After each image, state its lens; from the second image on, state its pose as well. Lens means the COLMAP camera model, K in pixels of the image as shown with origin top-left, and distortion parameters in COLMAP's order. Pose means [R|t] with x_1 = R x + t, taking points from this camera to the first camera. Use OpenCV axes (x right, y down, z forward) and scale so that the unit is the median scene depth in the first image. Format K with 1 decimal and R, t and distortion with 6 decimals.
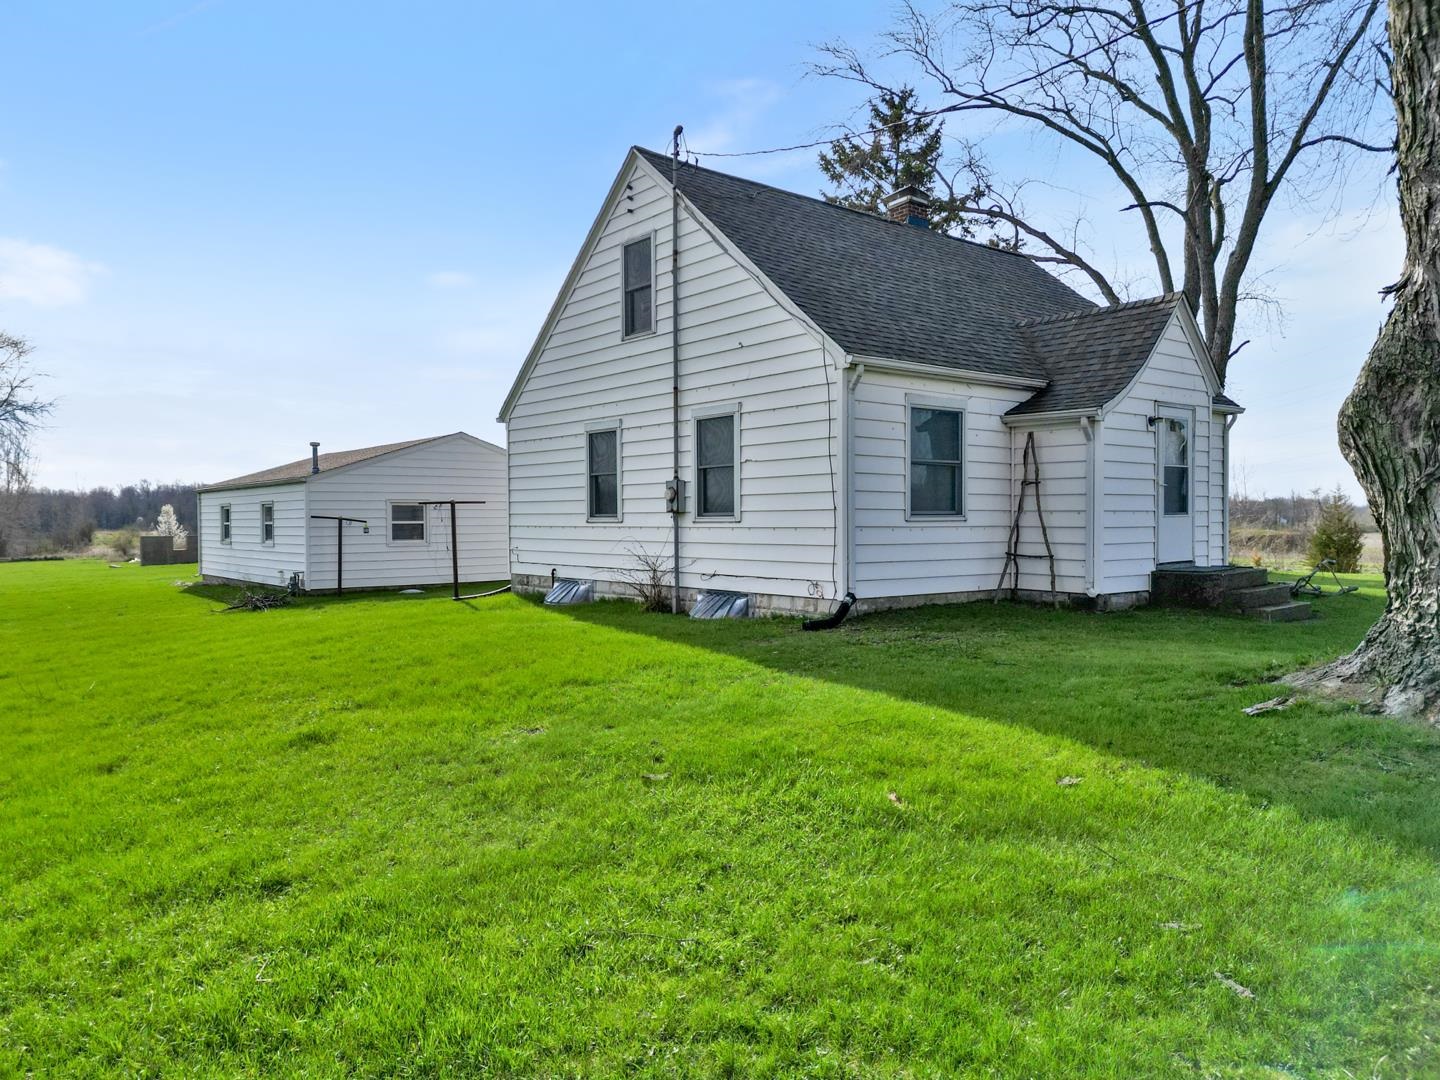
lens RADIAL K [[1002.5, 0, 720.0], [0, 1002.5, 540.0], [0, 0, 1]] dist [0.088245, -0.090869]
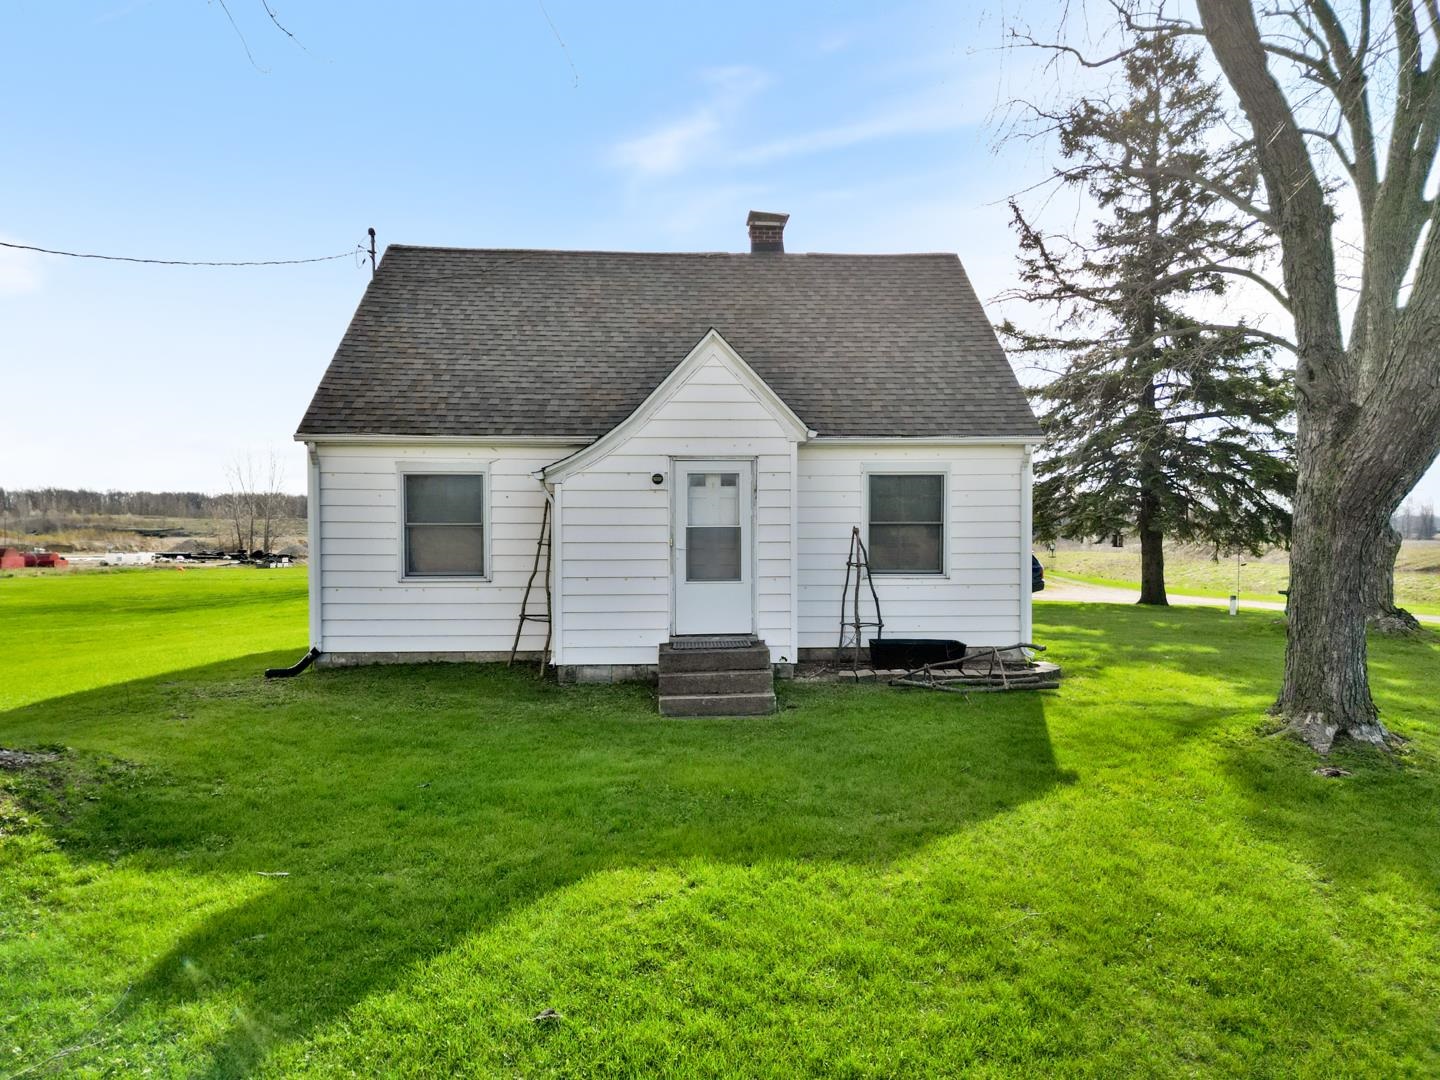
lens RADIAL K [[1002.5, 0, 720.0], [0, 1002.5, 540.0], [0, 0, 1]] dist [0.088245, -0.090869]
pose [[0.837591, 0.009826, -0.546209, 0.990754], [-0.022639, 0.999604, -0.016733, -0.049314], [0.545828, 0.026381, 0.837482, 0.276062]]
